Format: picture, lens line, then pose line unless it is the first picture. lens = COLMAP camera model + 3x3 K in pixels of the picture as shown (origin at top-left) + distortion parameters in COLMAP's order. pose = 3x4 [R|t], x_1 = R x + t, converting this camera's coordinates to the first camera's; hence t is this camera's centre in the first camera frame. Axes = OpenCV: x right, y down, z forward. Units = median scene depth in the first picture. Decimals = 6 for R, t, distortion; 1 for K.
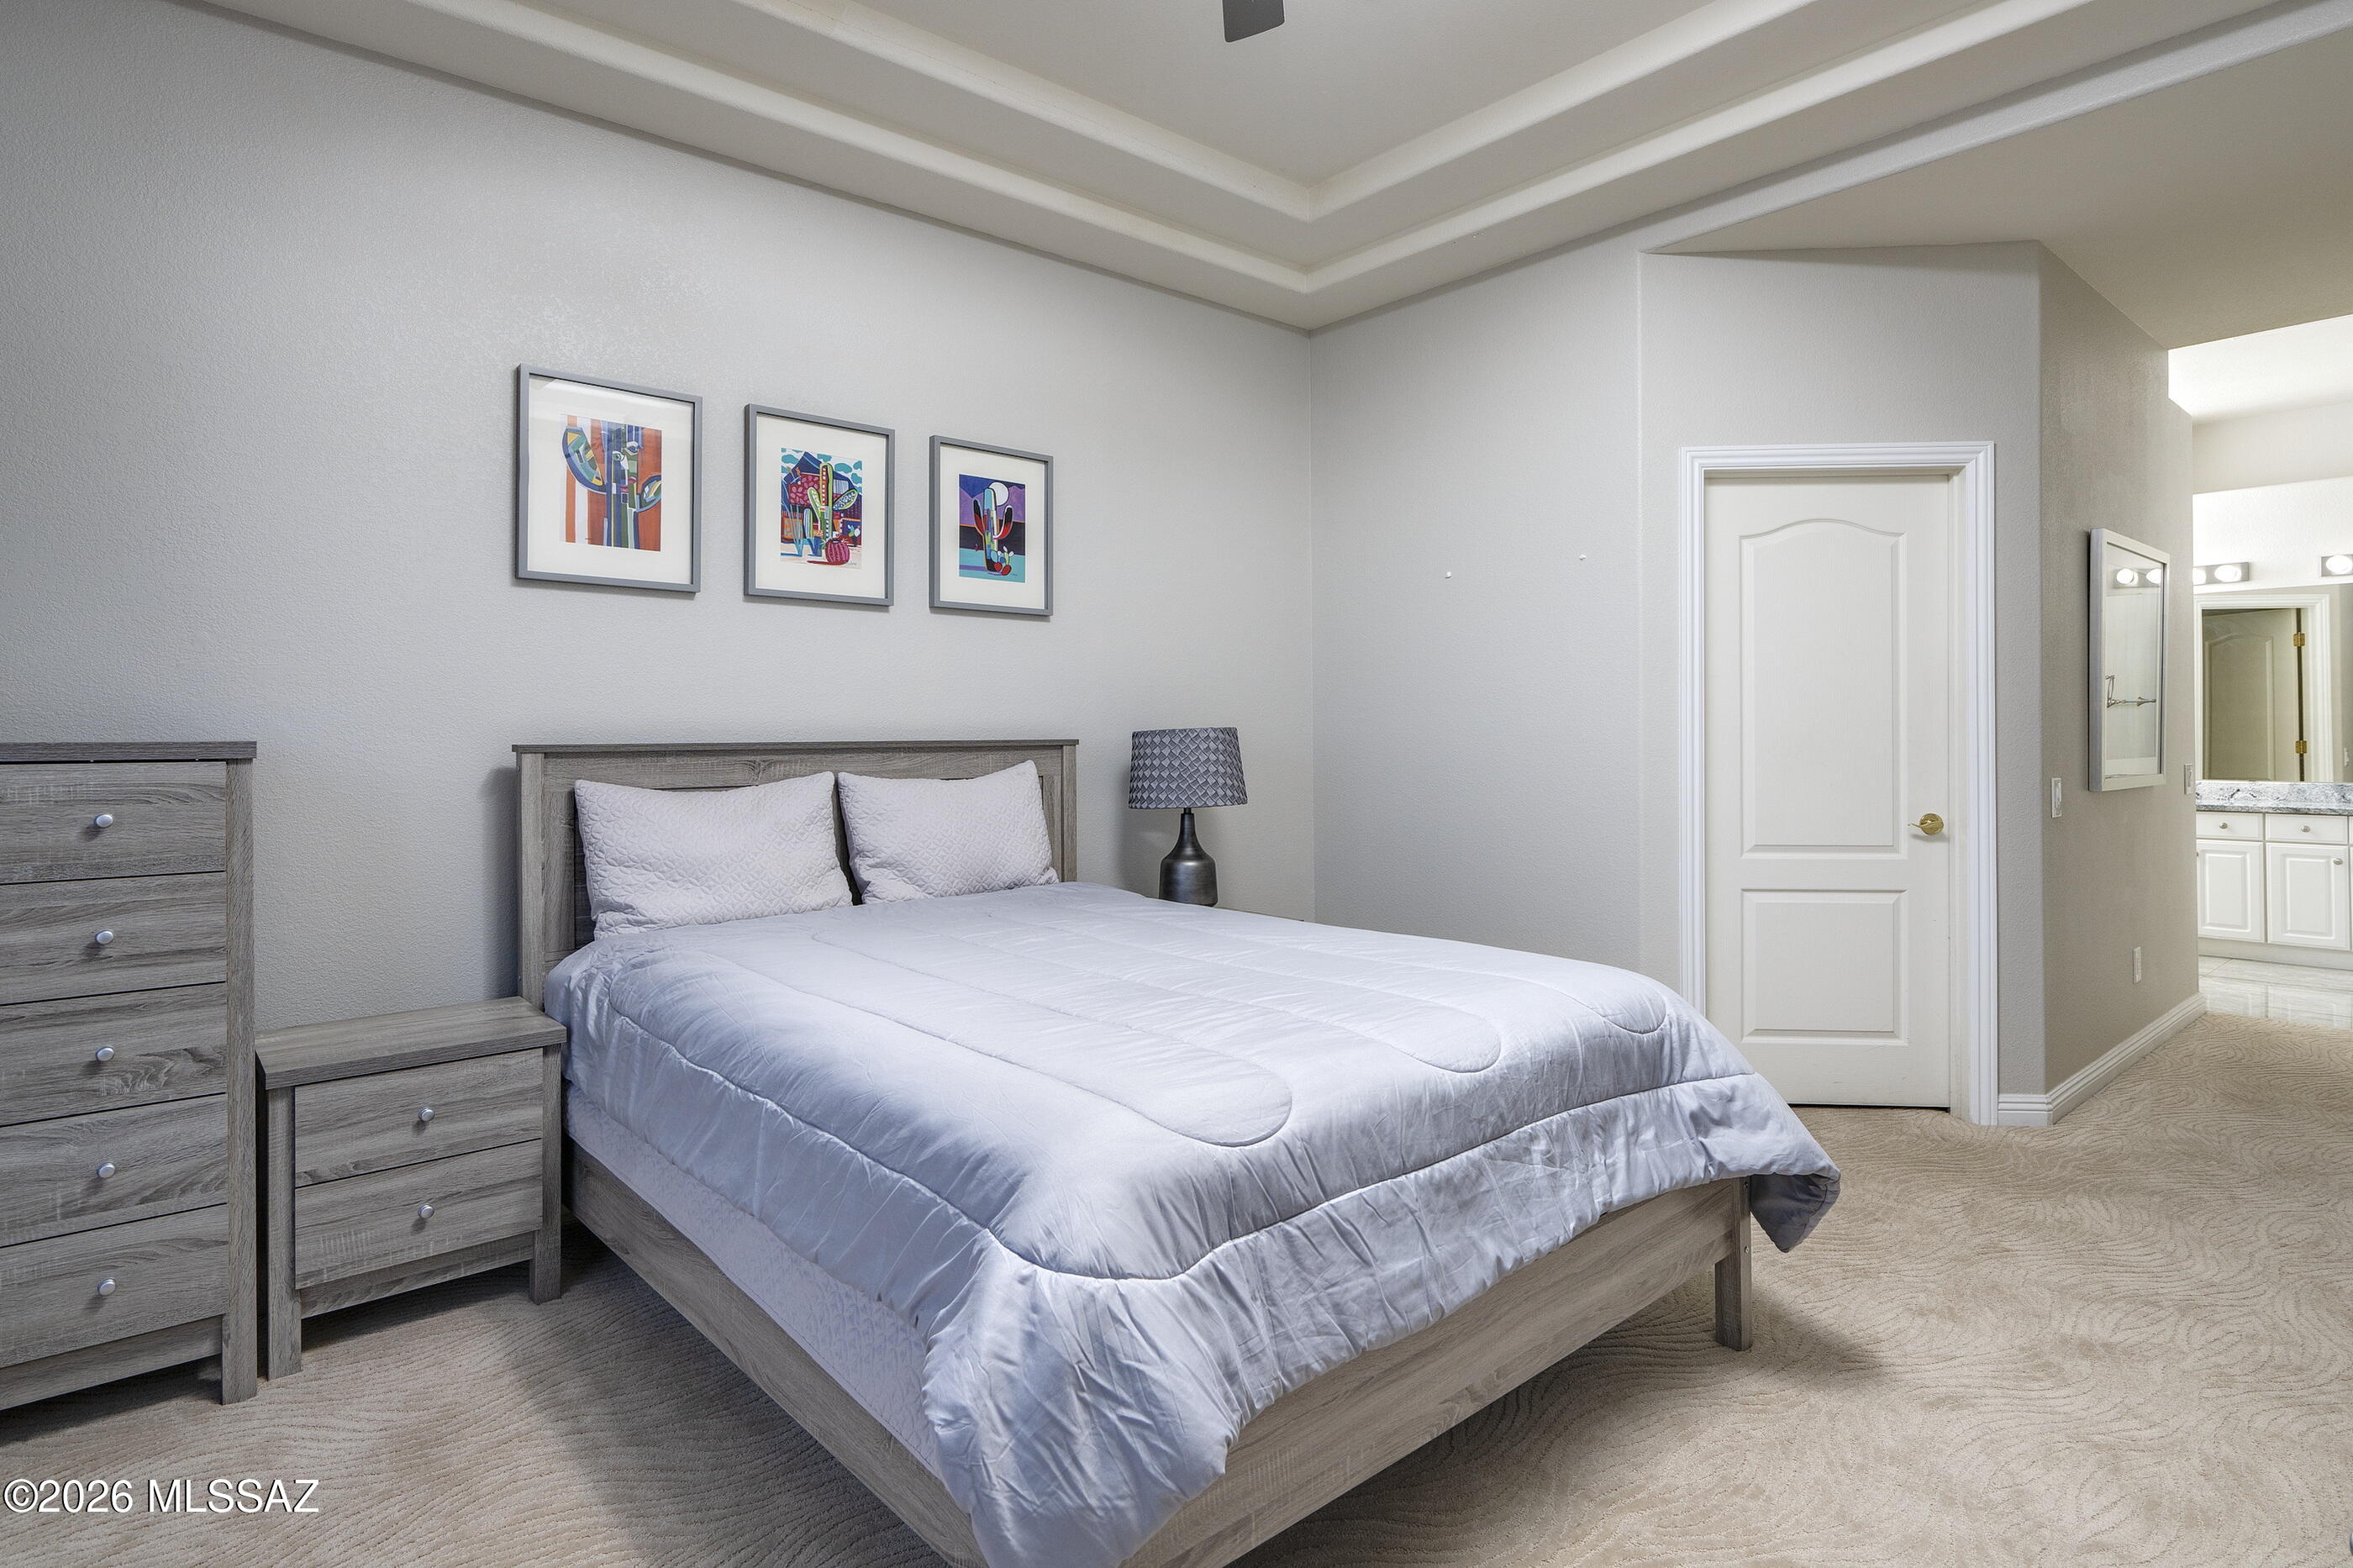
lens RADIAL K [[1220.4, 0, 1174.4], [0, 1220.4, 725.8], [0, 0, 1]] dist [-0.000548, 0.000206]
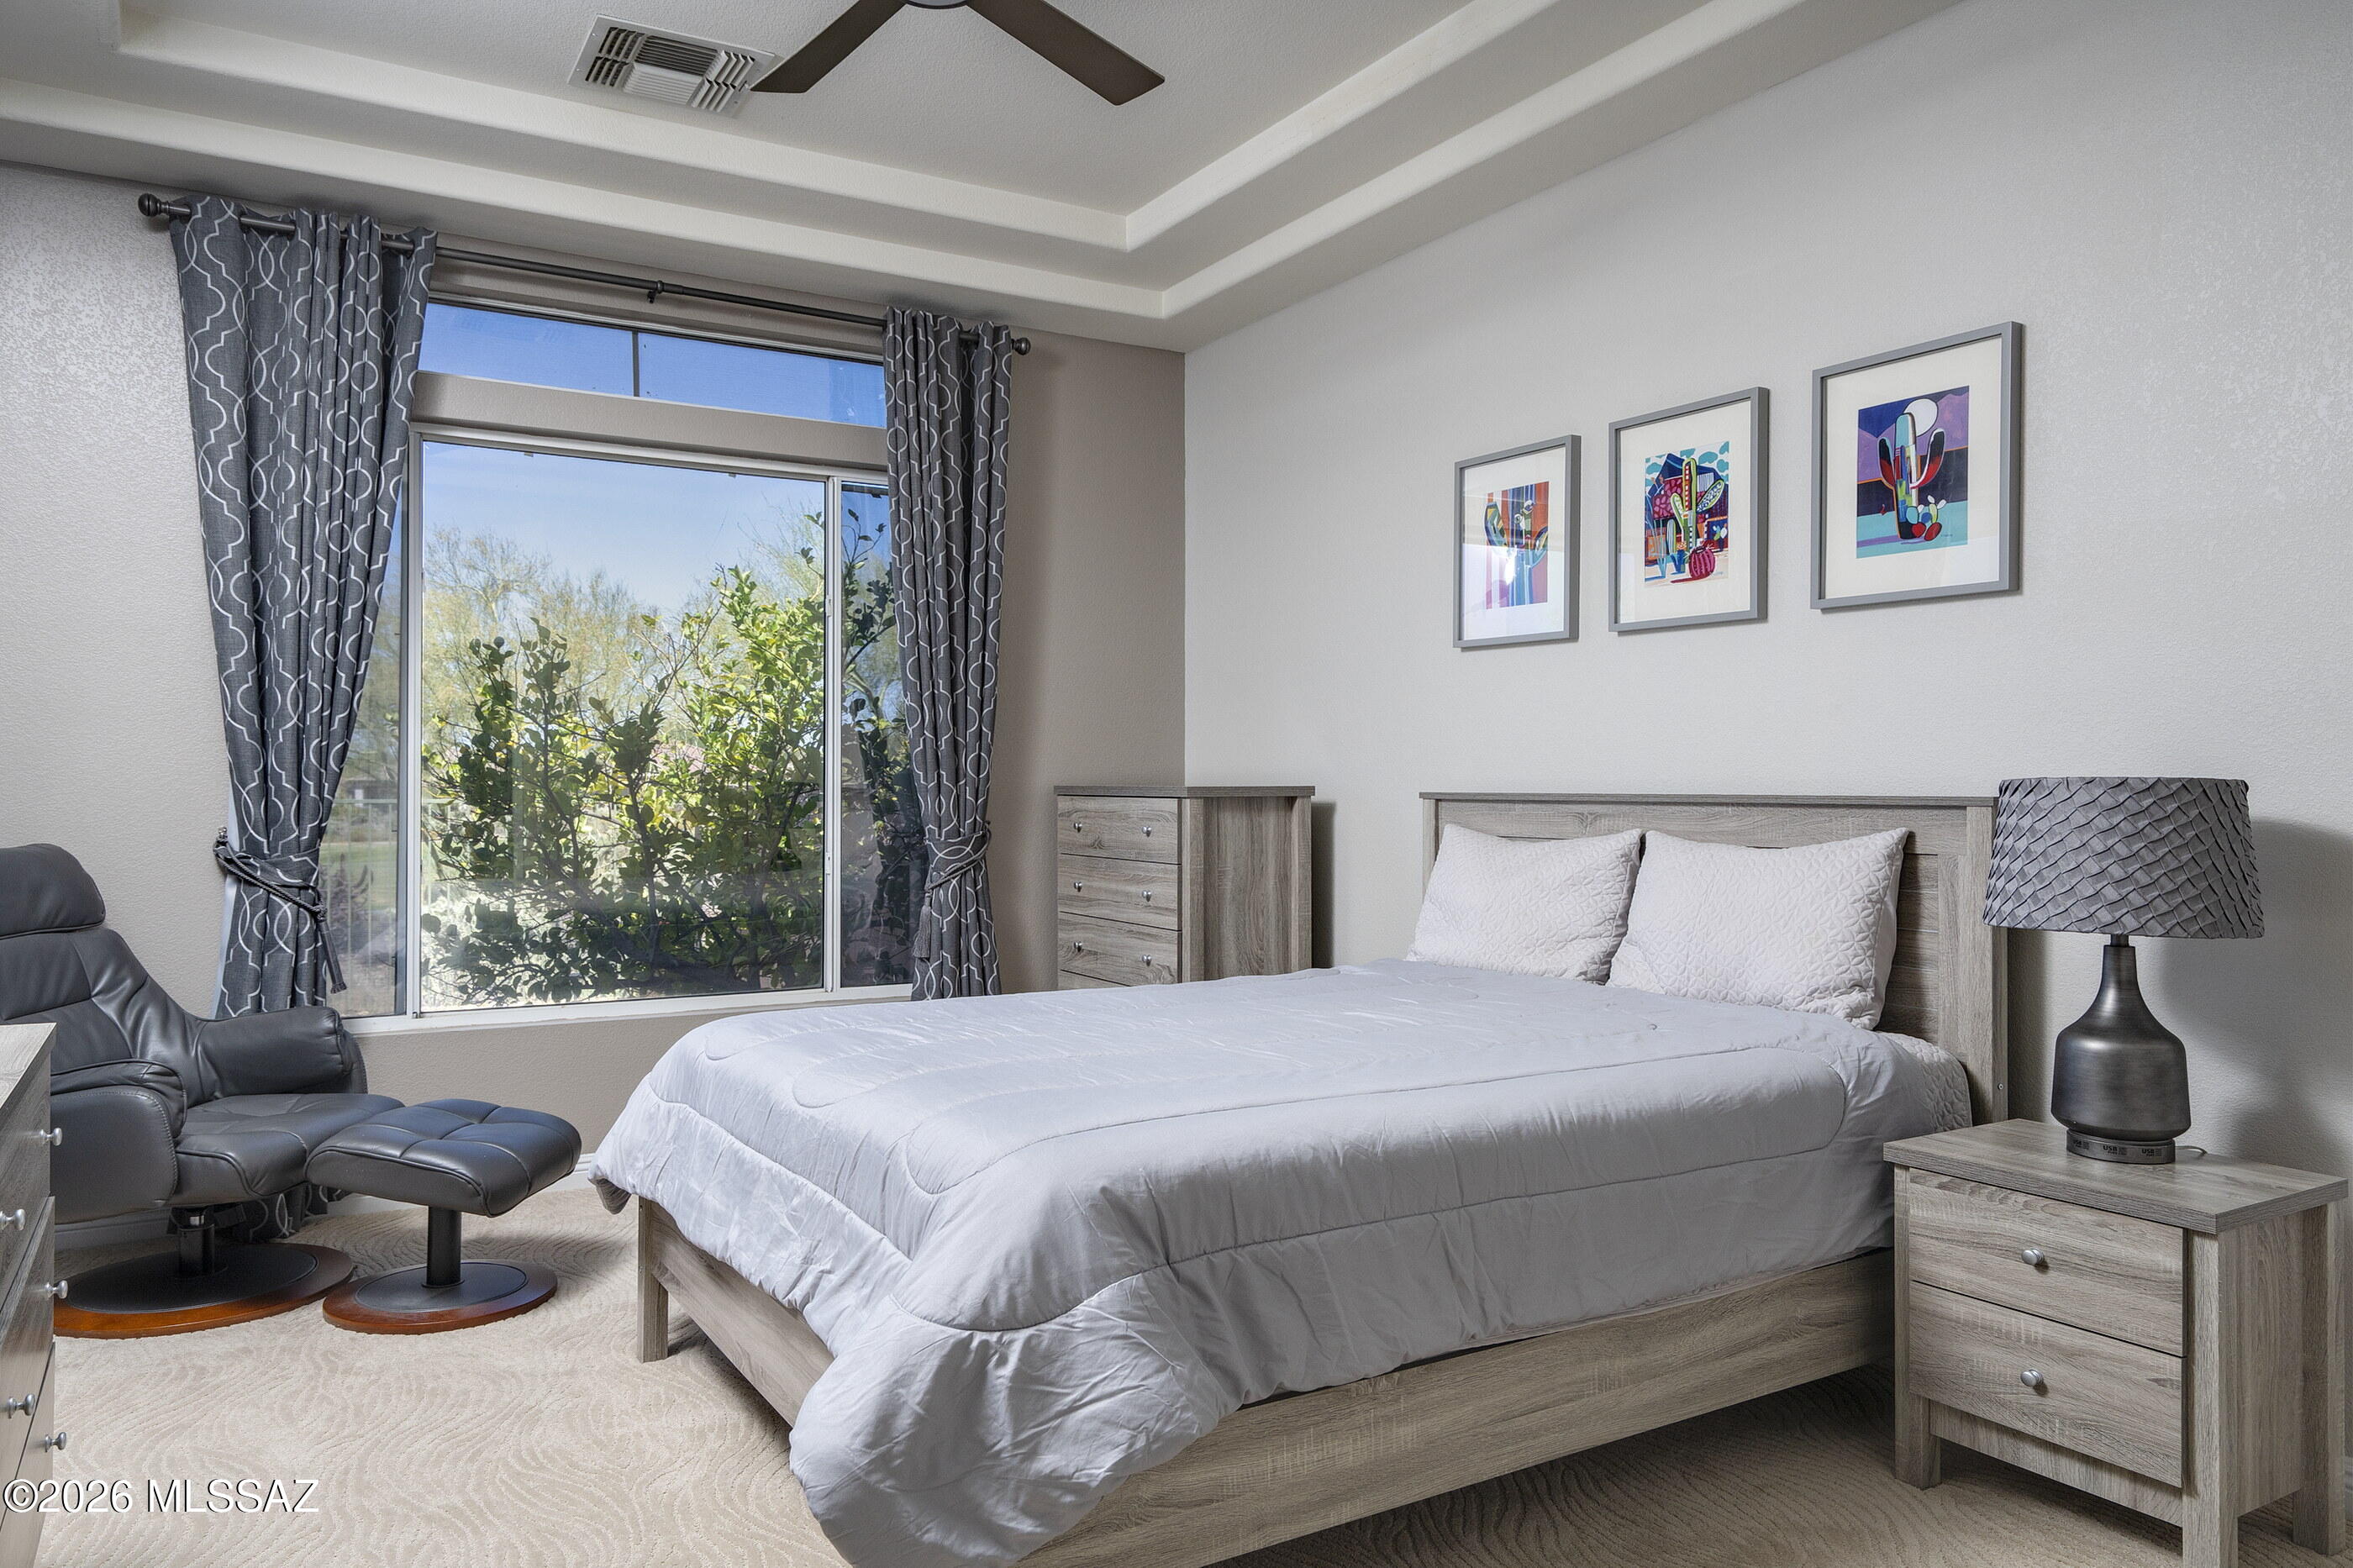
lens RADIAL K [[1603.2, 0, 1176.5], [0, 1603.2, 784.0], [0, 0, 1]] dist [0.000259, -0.000036]
pose [[-0.159820, 0.004950, -0.987134, 0.837447], [0.004450, 0.999981, 0.004294, 0.000055], [0.987136, -0.003706, -0.159839, 0.816951]]
